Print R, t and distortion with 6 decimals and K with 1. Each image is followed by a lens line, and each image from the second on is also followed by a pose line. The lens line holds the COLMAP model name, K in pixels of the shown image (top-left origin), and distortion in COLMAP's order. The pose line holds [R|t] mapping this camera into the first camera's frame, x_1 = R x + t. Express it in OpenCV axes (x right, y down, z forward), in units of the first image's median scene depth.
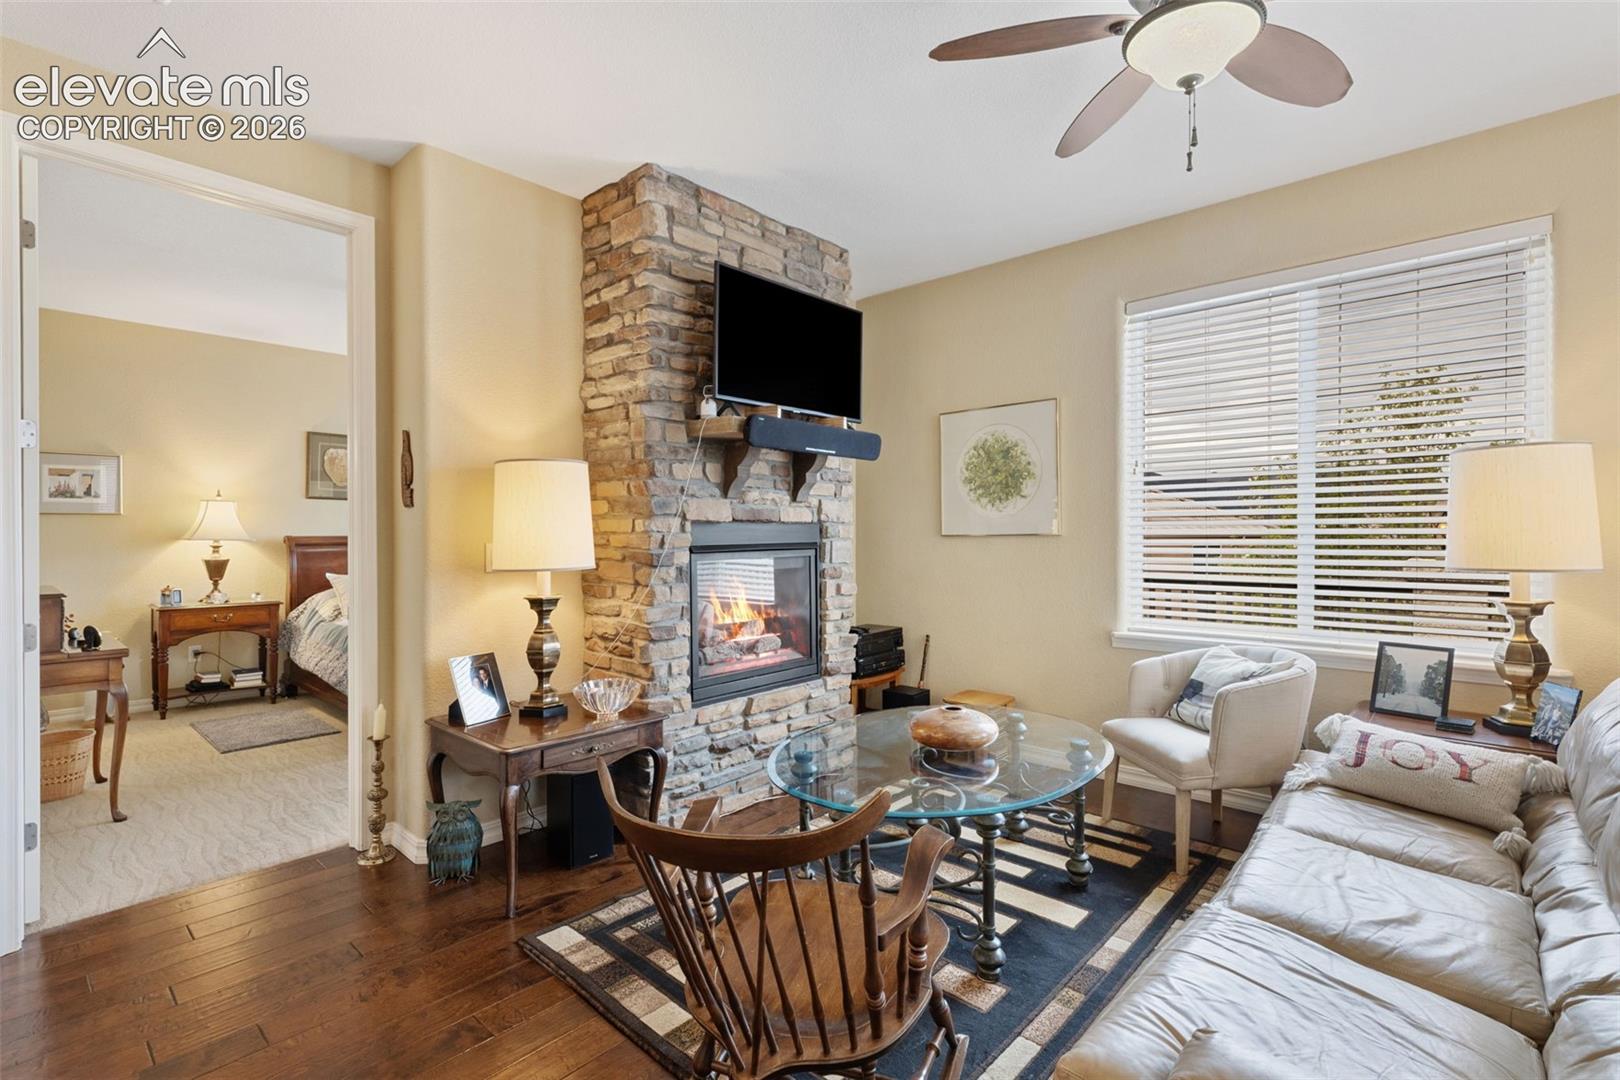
lens RADIAL K [[750.2, 0, 811.2], [0, 750.2, 535.7], [0, 0, 1]] dist [0.002451, 0.000195]
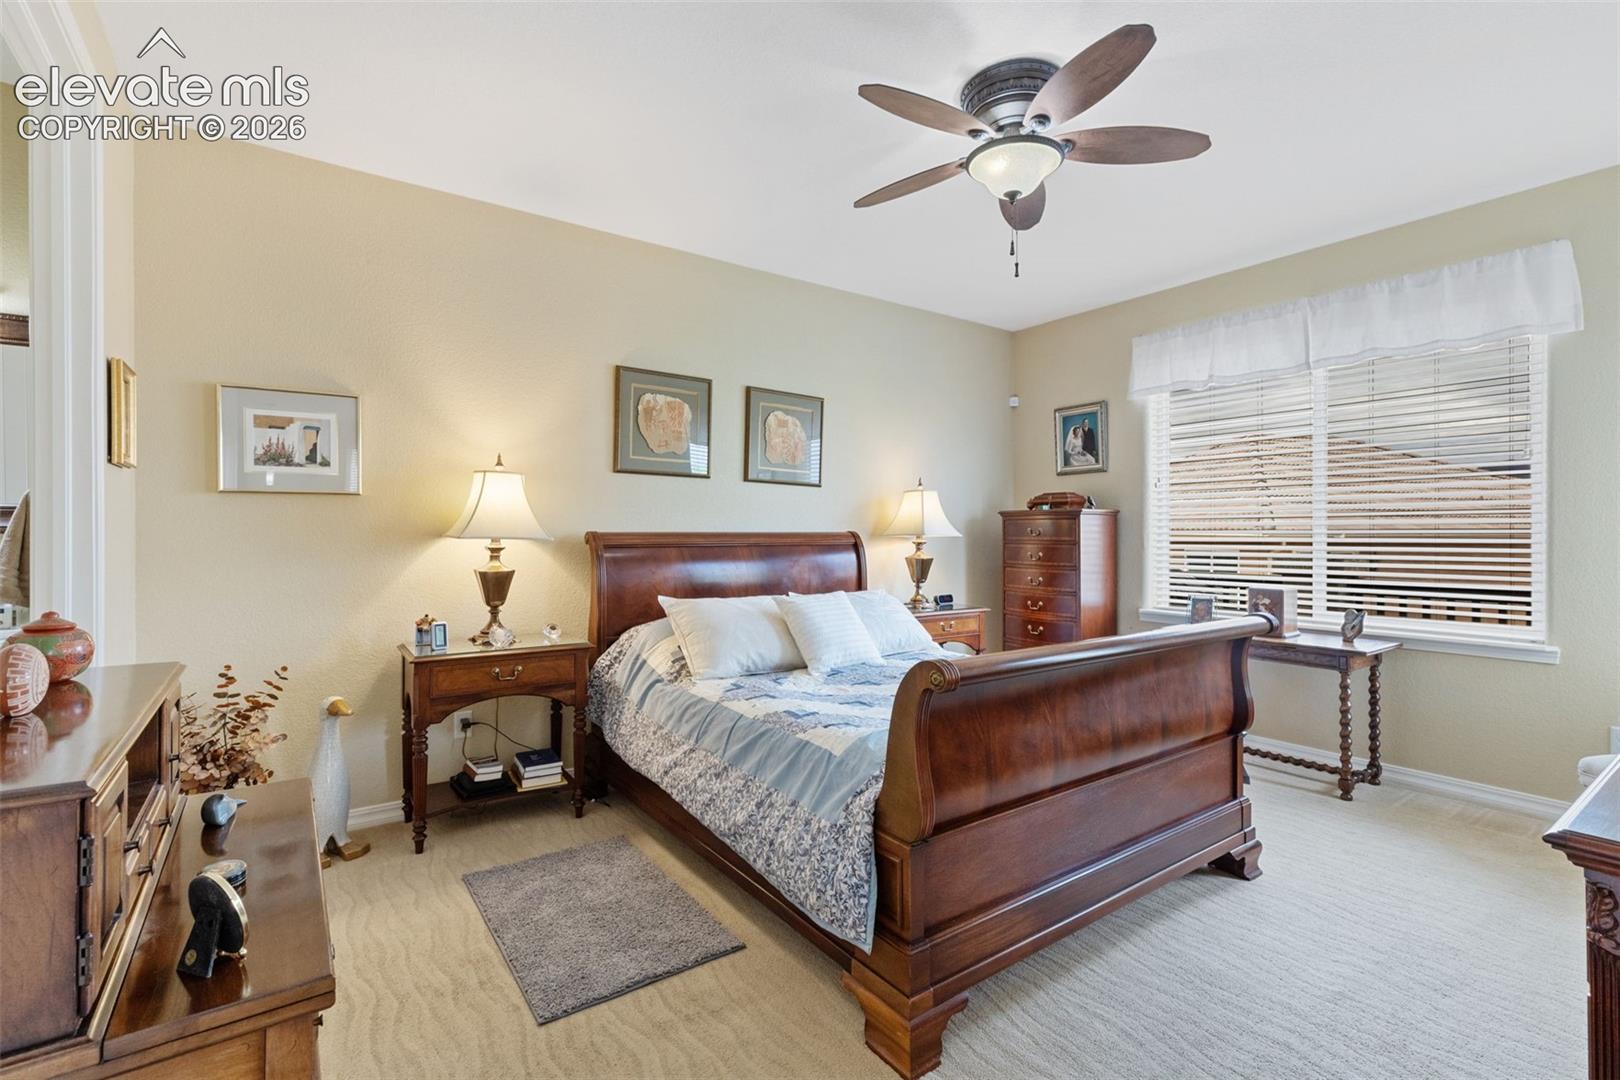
lens RADIAL K [[750.2, 0, 811.2], [0, 750.2, 535.7], [0, 0, 1]] dist [0.002451, 0.000195]
pose [[0.976283, 0.004793, -0.216443, -0.420020], [-0.004315, 0.999987, 0.002680, 0.001207], [0.216453, -0.001682, 0.976292, 0.474714]]
